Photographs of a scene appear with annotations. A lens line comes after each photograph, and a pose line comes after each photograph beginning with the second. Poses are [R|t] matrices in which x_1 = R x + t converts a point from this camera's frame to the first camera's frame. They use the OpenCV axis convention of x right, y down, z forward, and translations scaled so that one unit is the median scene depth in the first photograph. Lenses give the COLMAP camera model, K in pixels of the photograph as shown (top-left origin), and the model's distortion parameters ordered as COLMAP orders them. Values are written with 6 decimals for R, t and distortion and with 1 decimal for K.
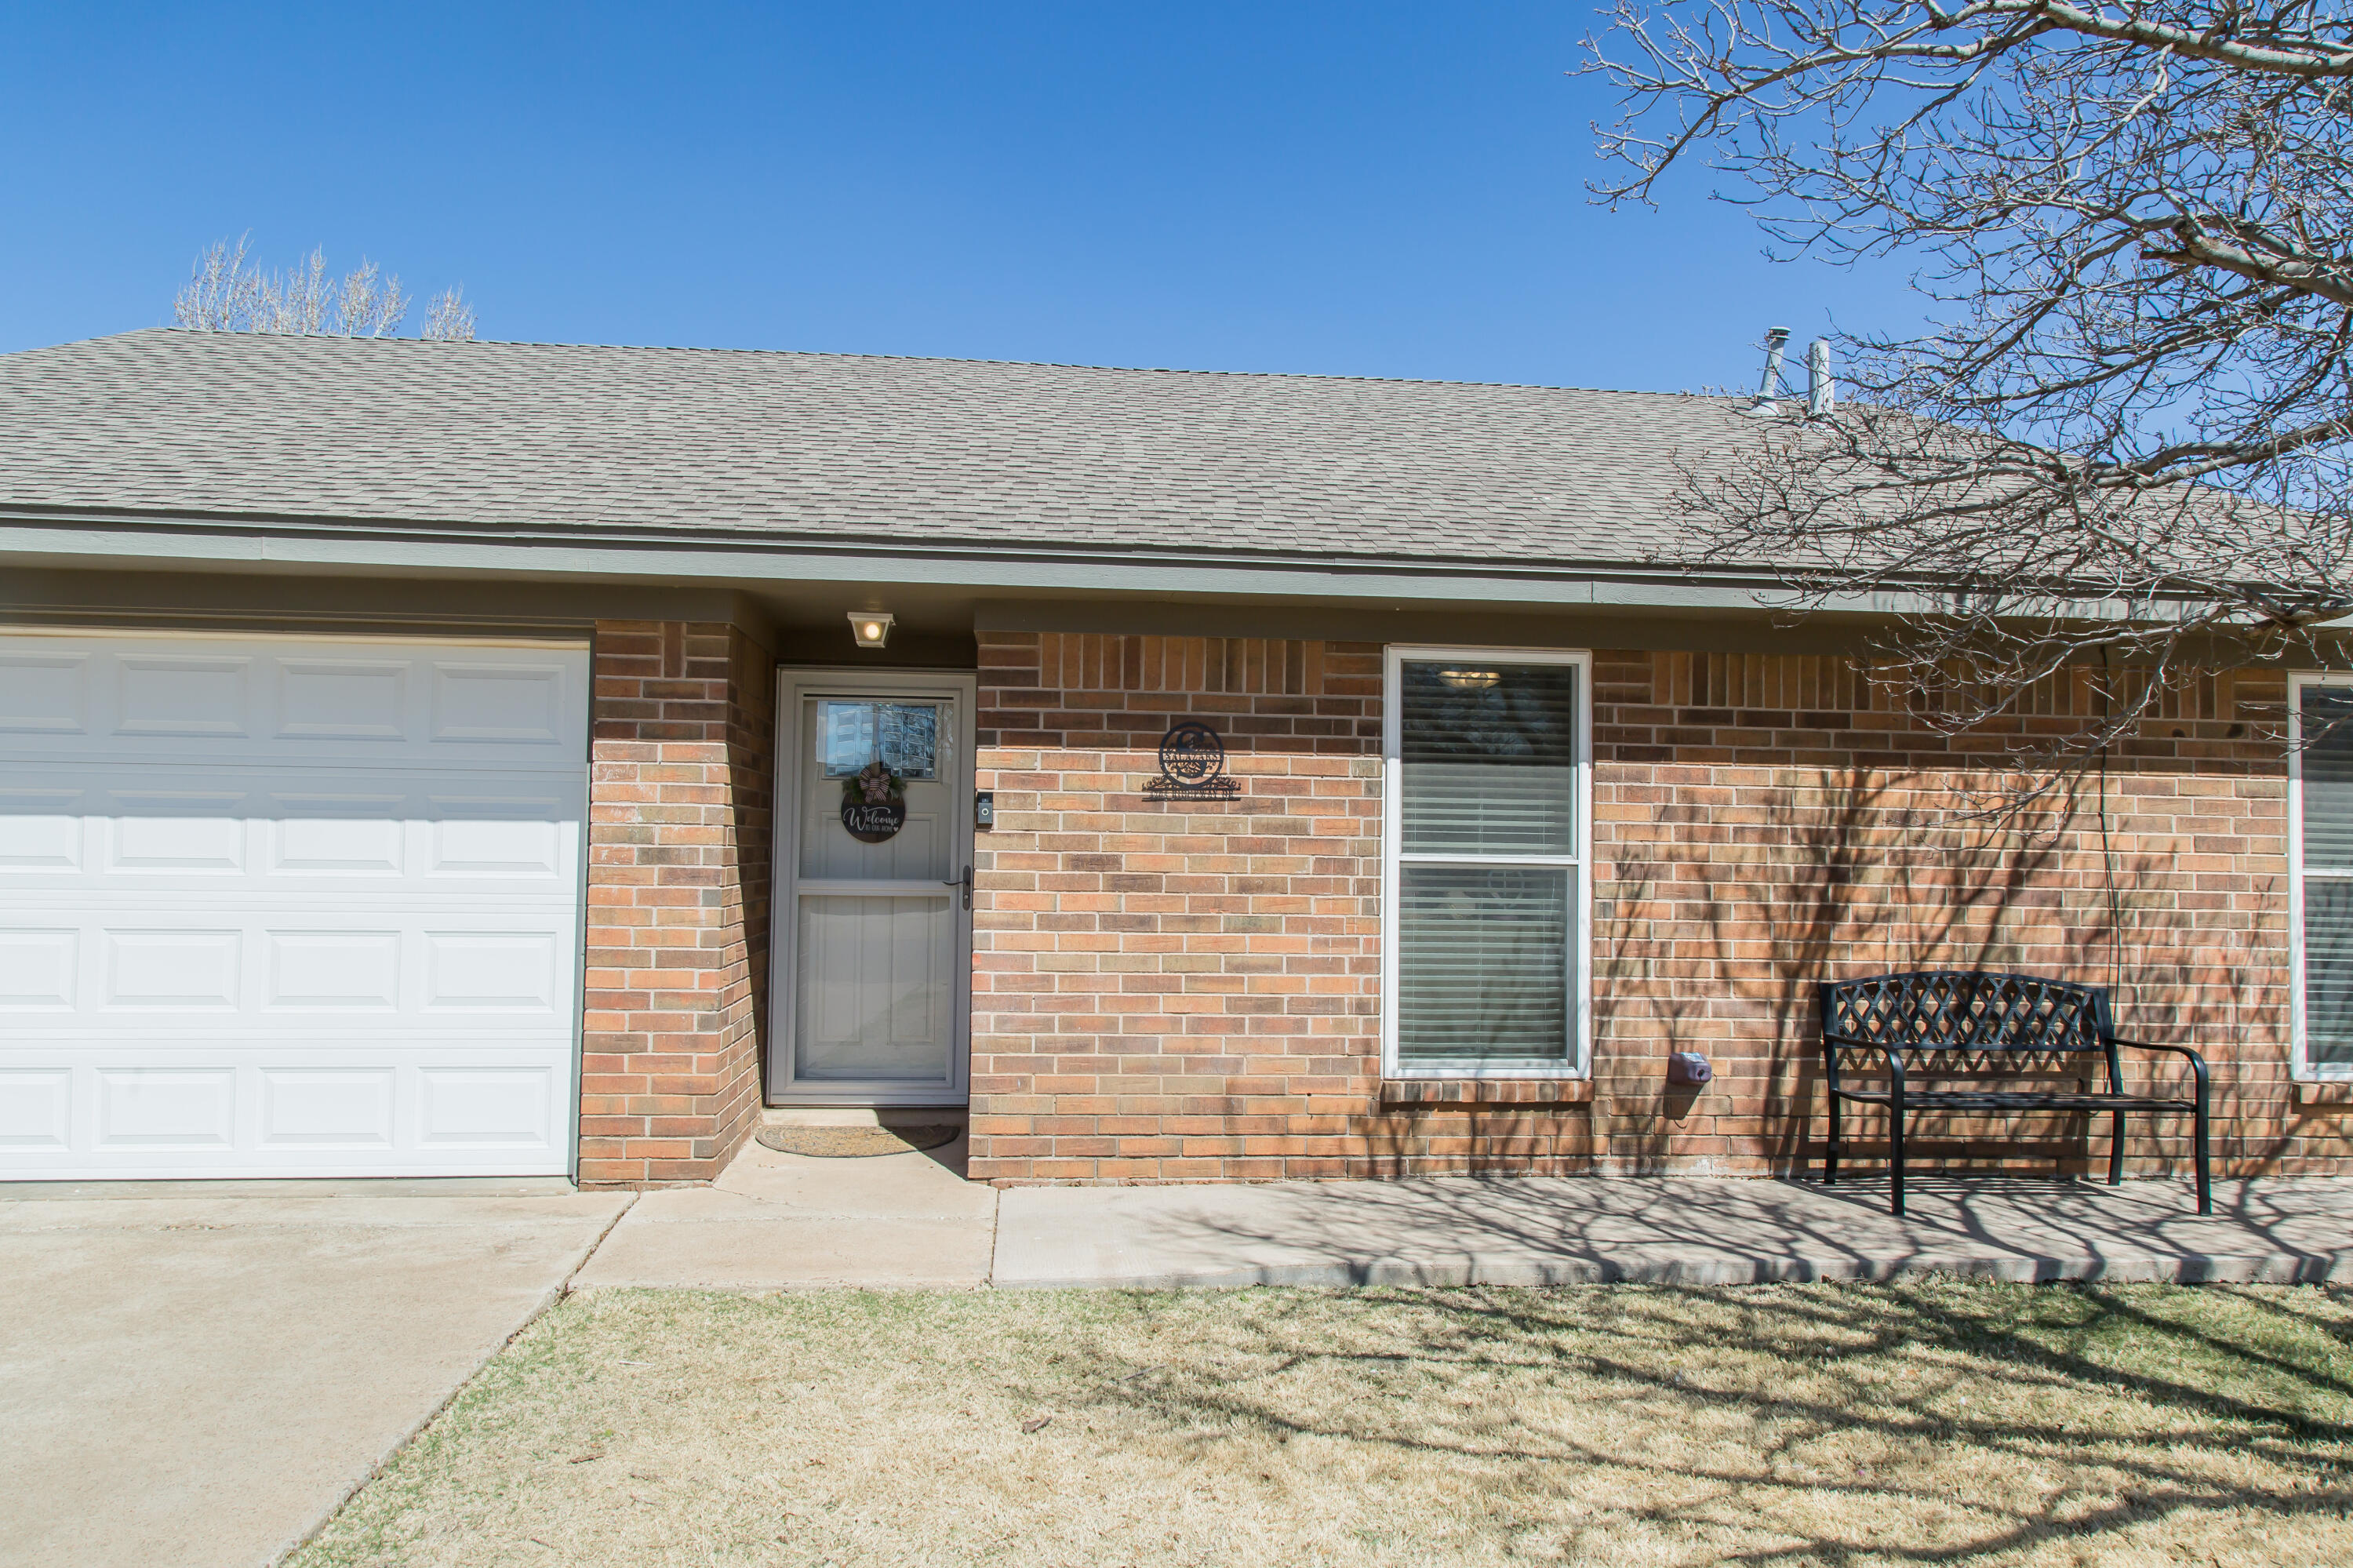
lens RADIAL K [[1629.7, 0, 1178.3], [0, 1629.7, 787.7], [0, 0, 1]] dist [0.028473, -0.011781]
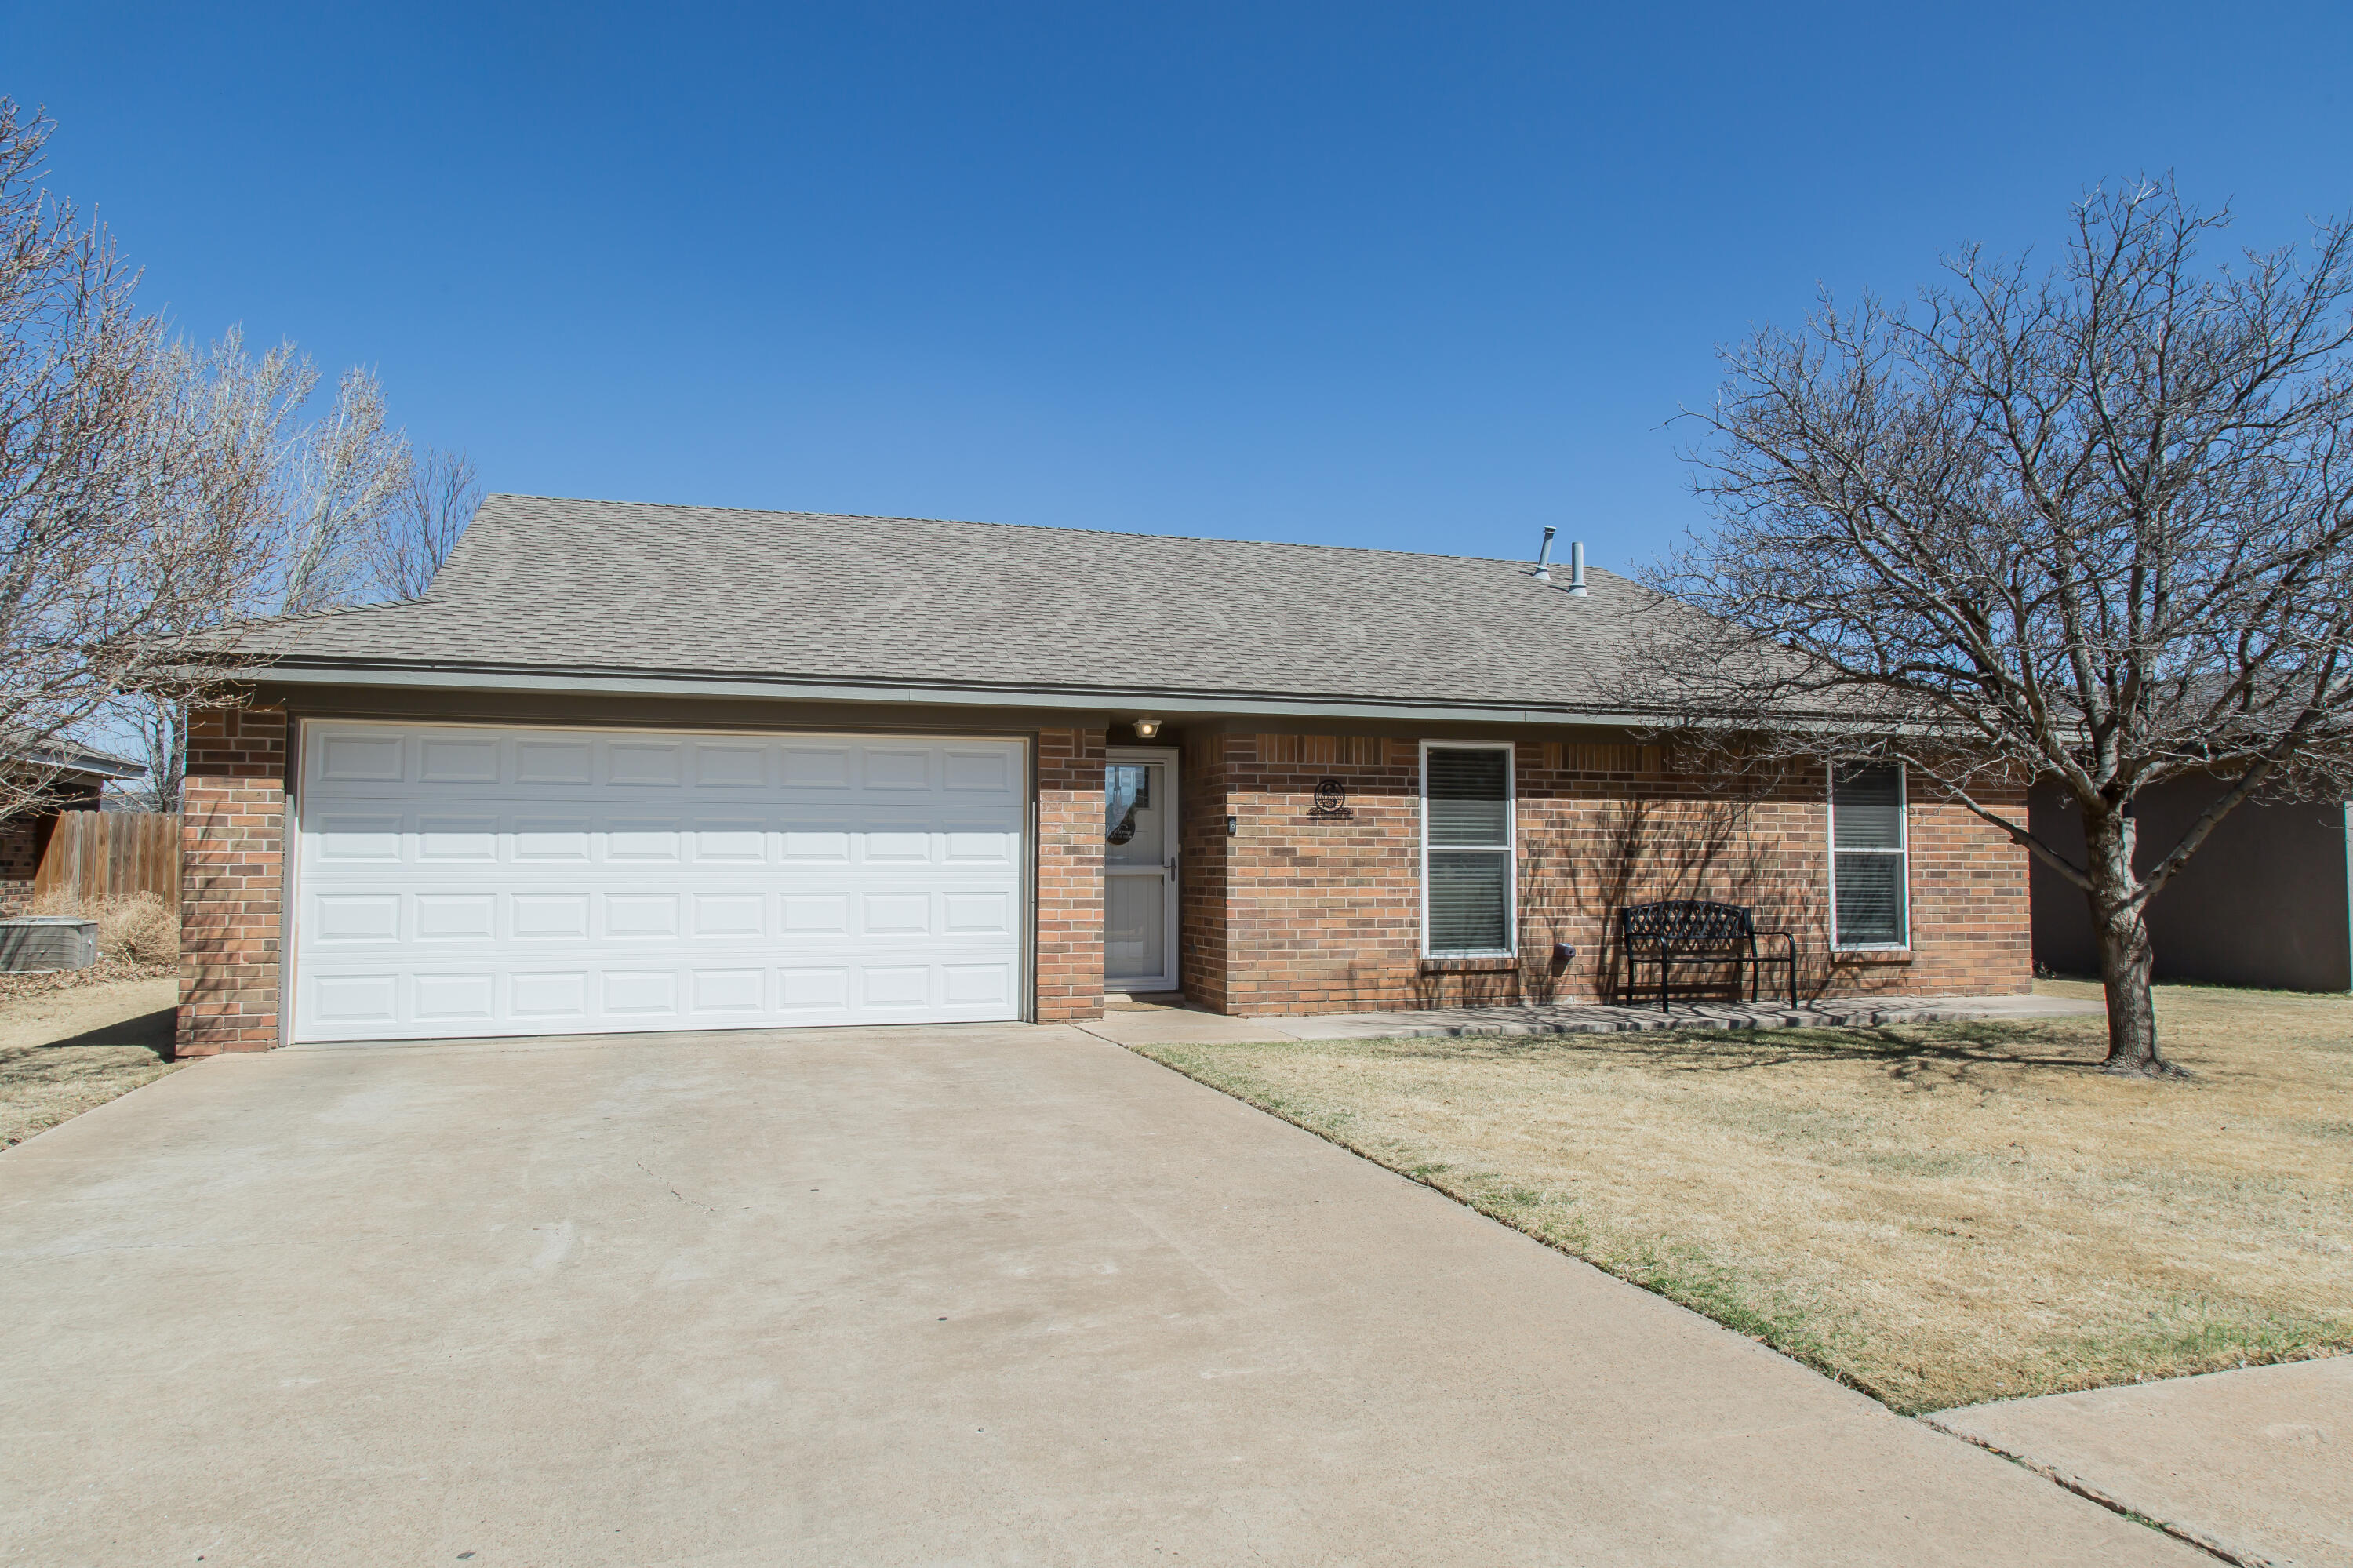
lens RADIAL K [[1629.7, 0, 1185.7], [0, 1629.7, 780.1], [0, 0, 1]] dist [0.028473, -0.011781]
pose [[0.976762, -0.003206, 0.214303, -0.571492], [0.006379, 0.999880, -0.014117, -0.012530], [-0.214232, 0.015156, 0.976665, -0.862801]]
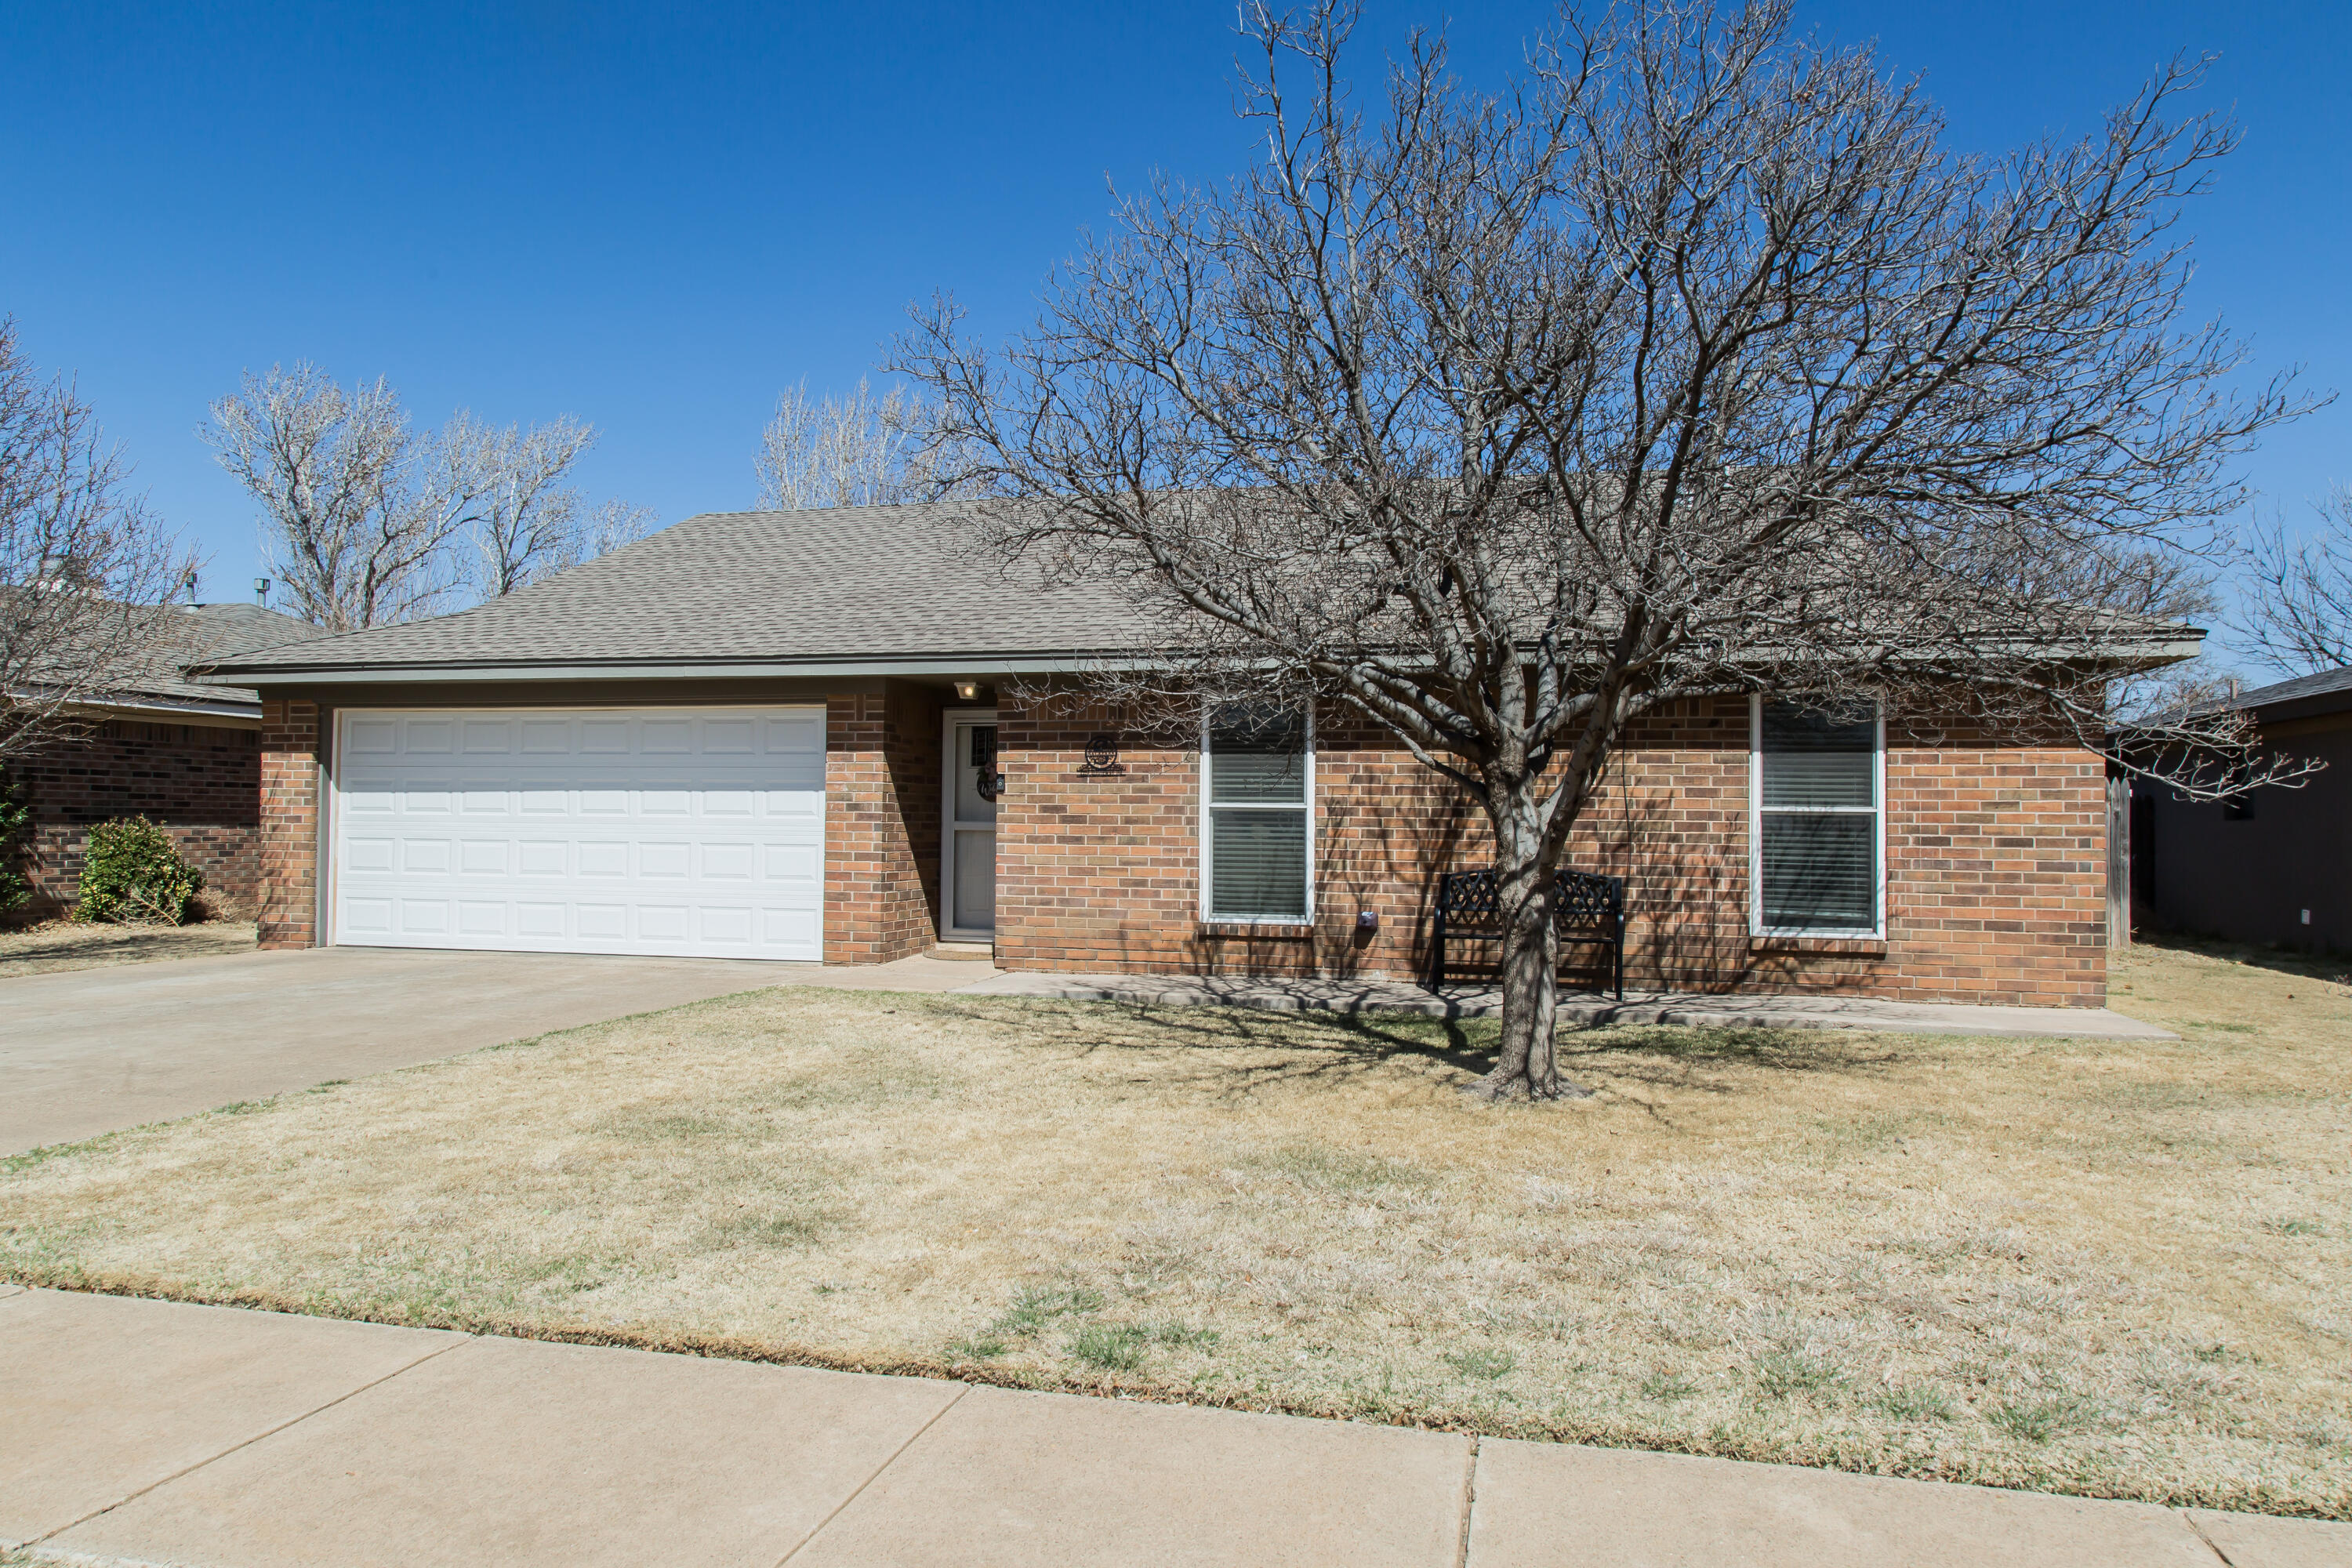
lens RADIAL K [[1629.0, 0, 1137.7], [0, 1629.0, 786.5], [0, 0, 1]] dist [0.028473, -0.011781]
pose [[0.933362, -0.014305, -0.358651, 0.726618], [0.018301, 0.999802, 0.007749, 0.005745], [0.358469, -0.013796, 0.933440, -0.769203]]
